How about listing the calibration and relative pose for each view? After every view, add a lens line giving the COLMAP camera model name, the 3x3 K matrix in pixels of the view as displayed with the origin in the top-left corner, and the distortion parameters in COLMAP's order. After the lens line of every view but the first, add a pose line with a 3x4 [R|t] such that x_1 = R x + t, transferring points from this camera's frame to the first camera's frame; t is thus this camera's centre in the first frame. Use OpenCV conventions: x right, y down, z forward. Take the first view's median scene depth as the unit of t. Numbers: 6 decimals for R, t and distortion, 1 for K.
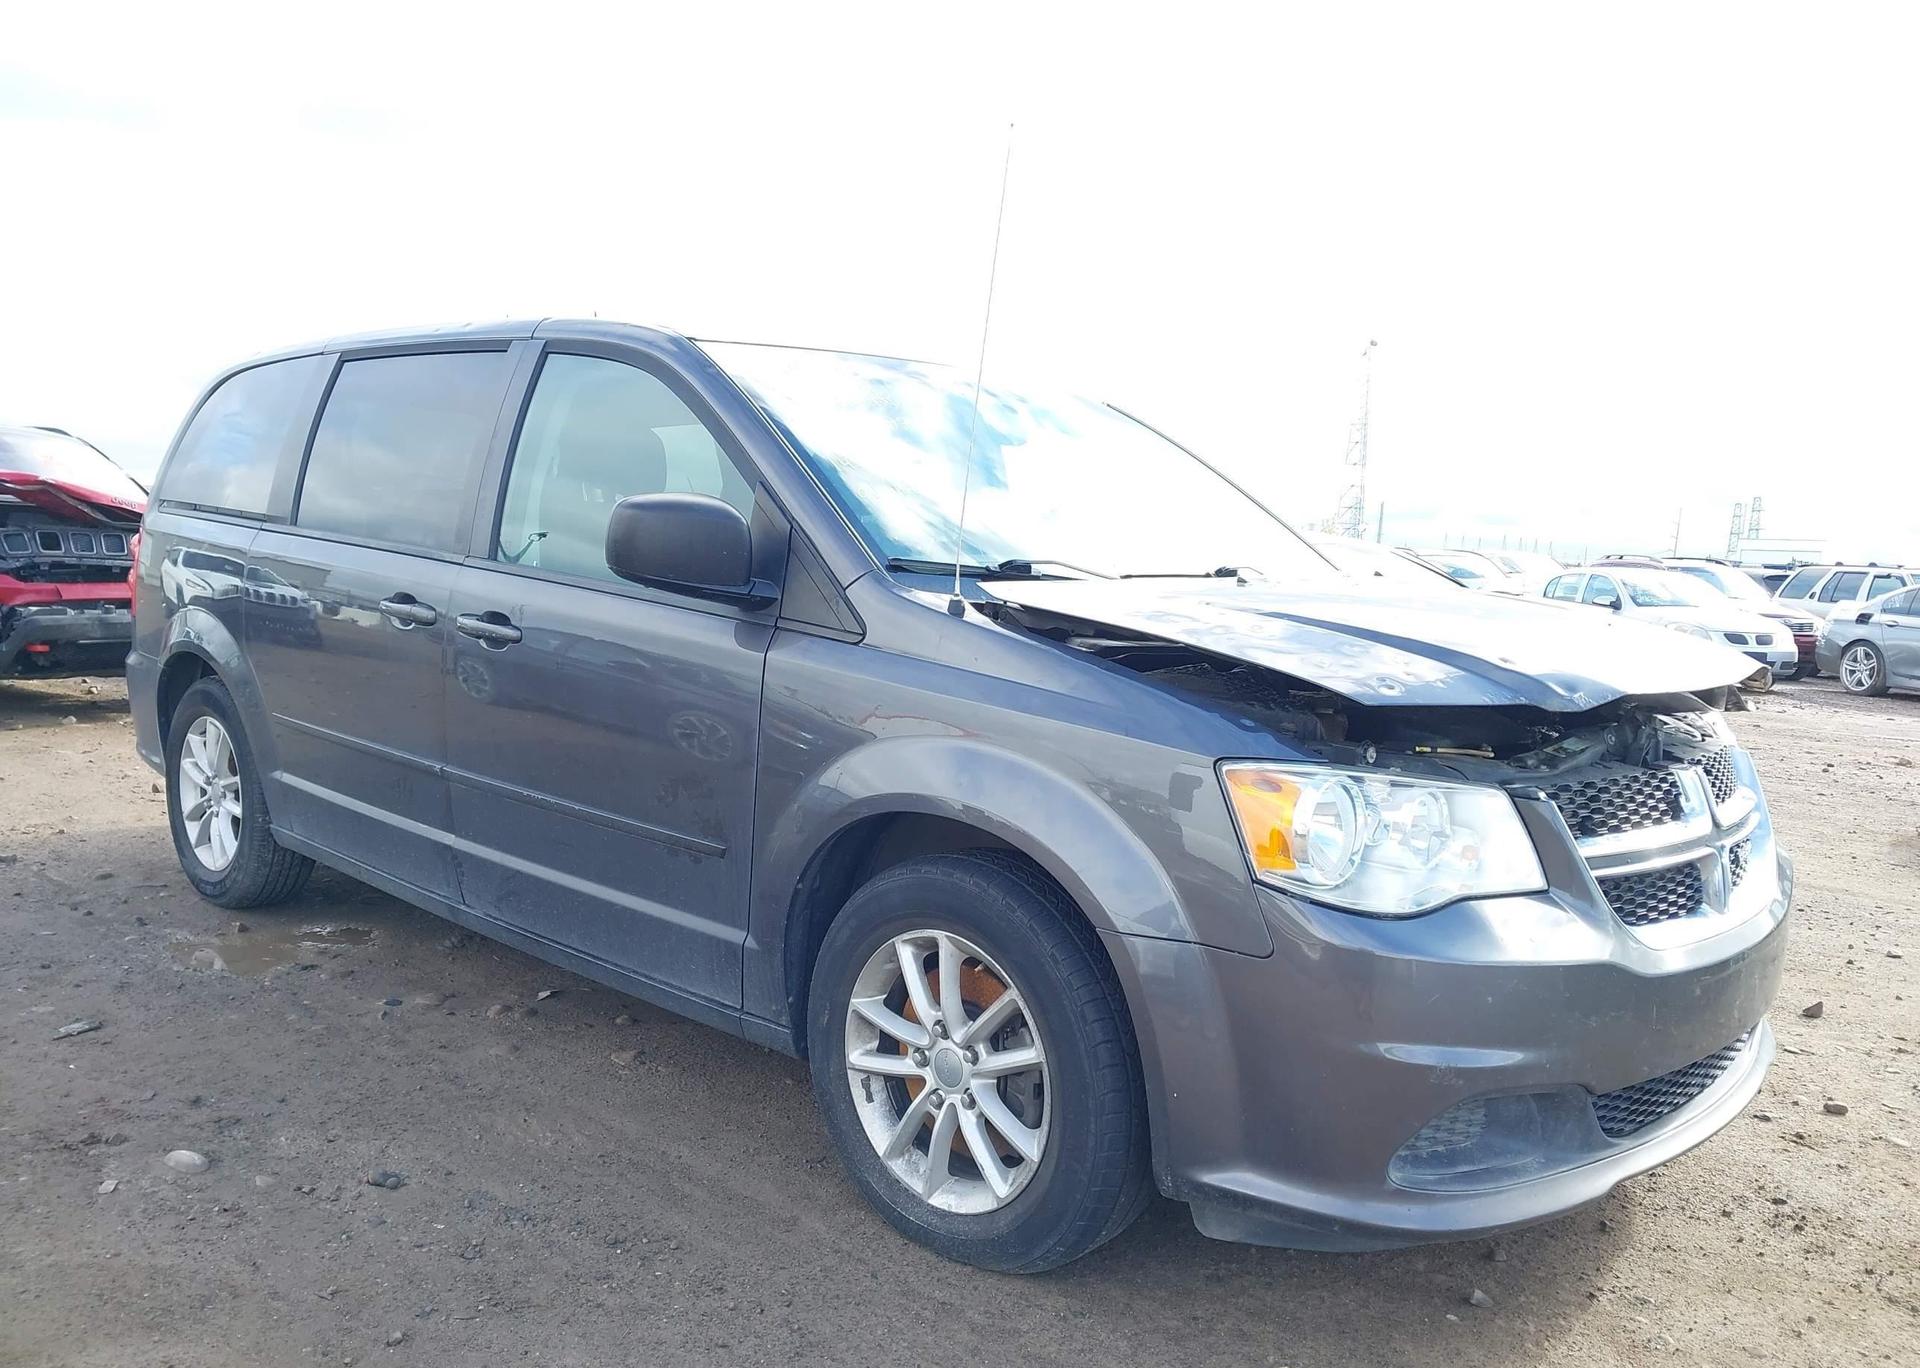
lens RADIAL K [[1556.0, 0, 980.8], [0, 1556.0, 689.6], [0, 0, 1]] dist [0.056660, -0.070524]
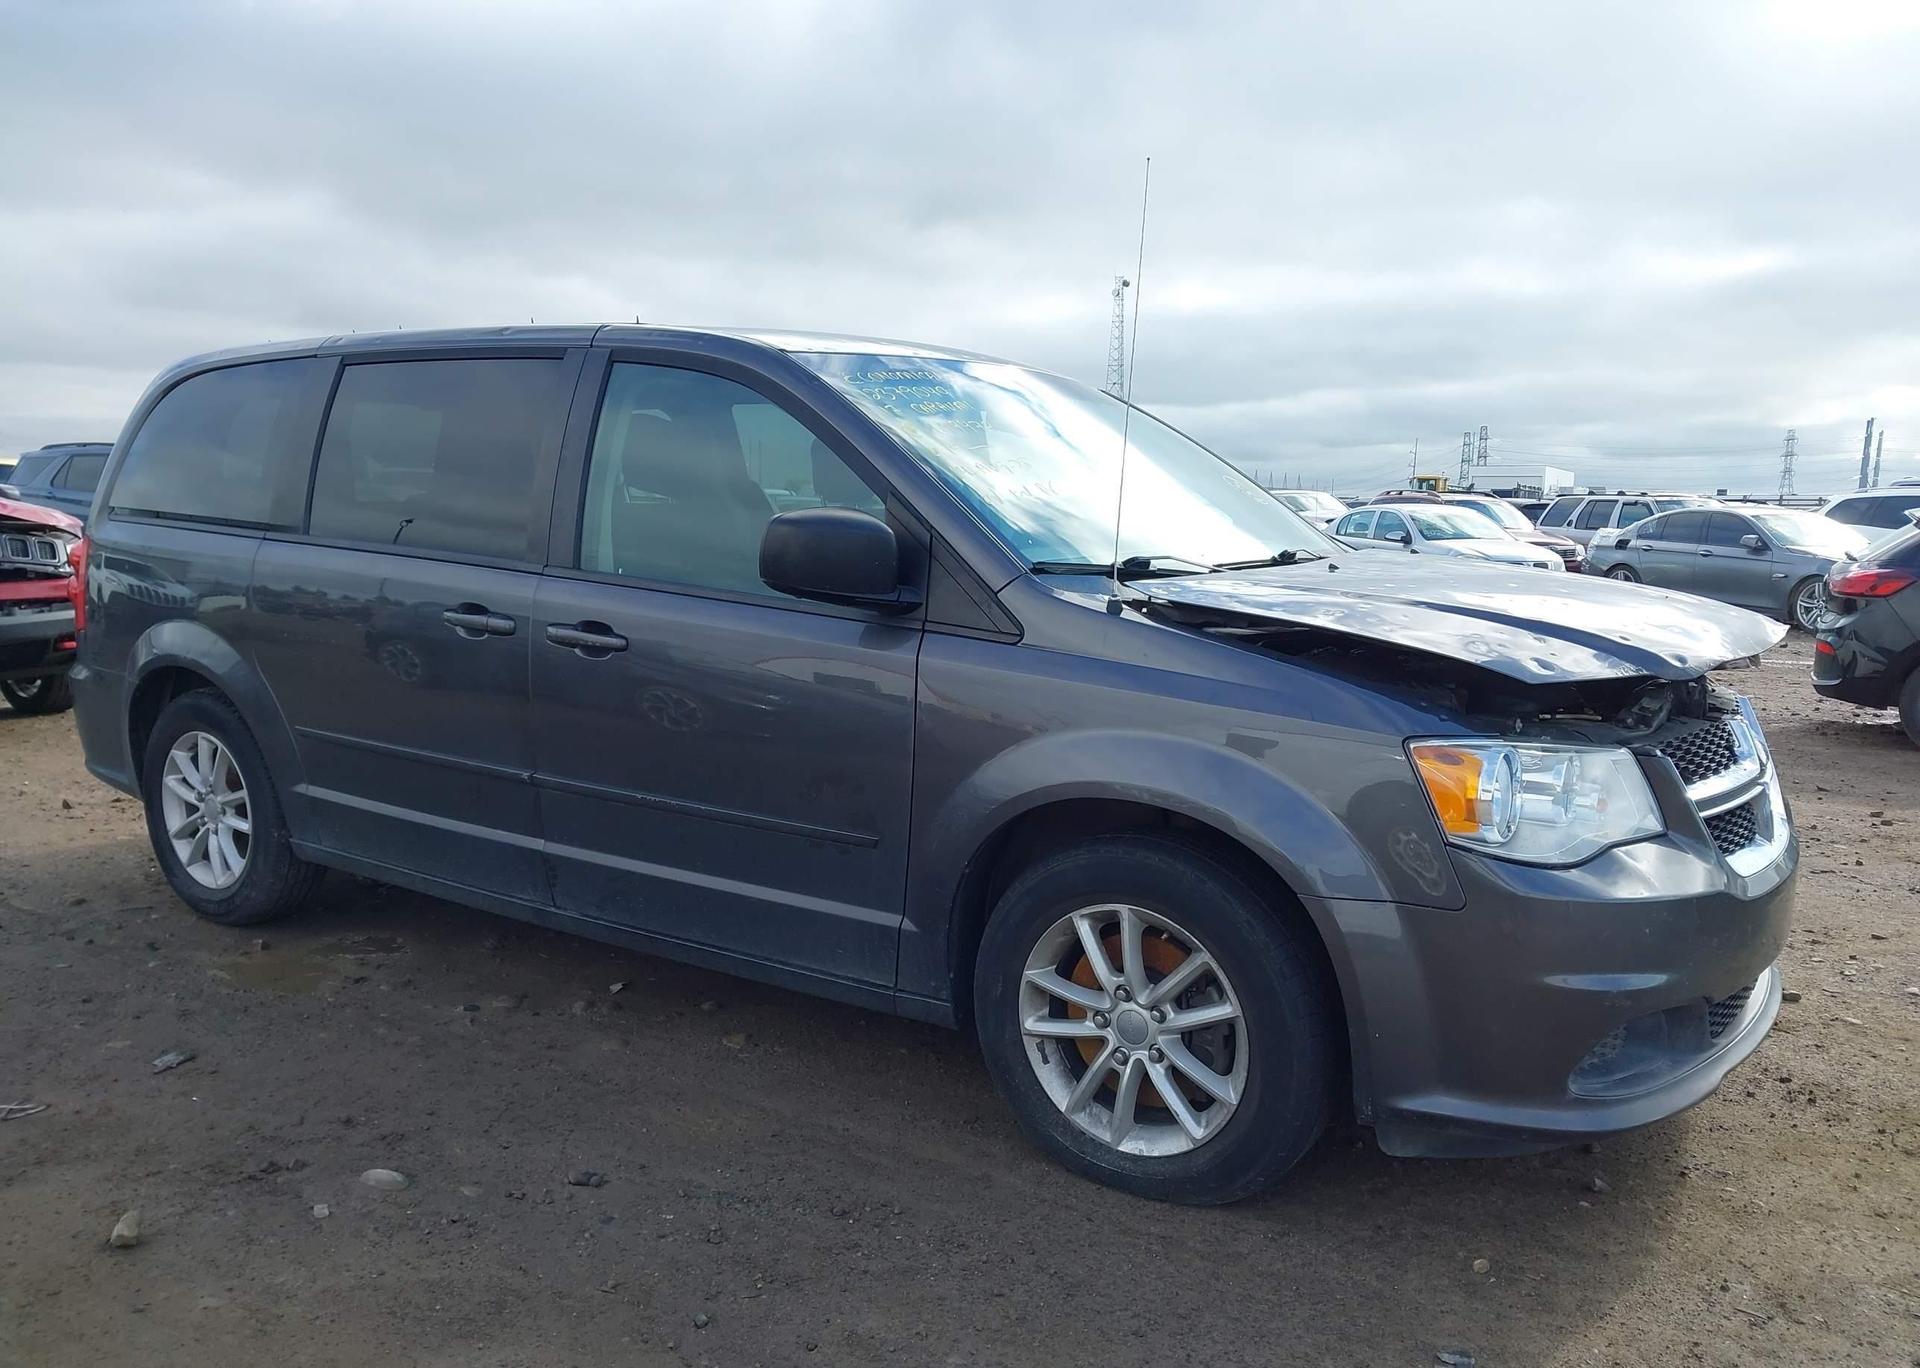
lens RADIAL K [[1556.0, 0, 998.2], [0, 1556.0, 687.1], [0, 0, 1]] dist [0.056660, -0.070524]
pose [[0.986914, -0.050939, 0.152987, -0.255693], [0.045872, 0.998281, 0.036472, -0.039086], [-0.154582, -0.028977, 0.987555, -0.060682]]
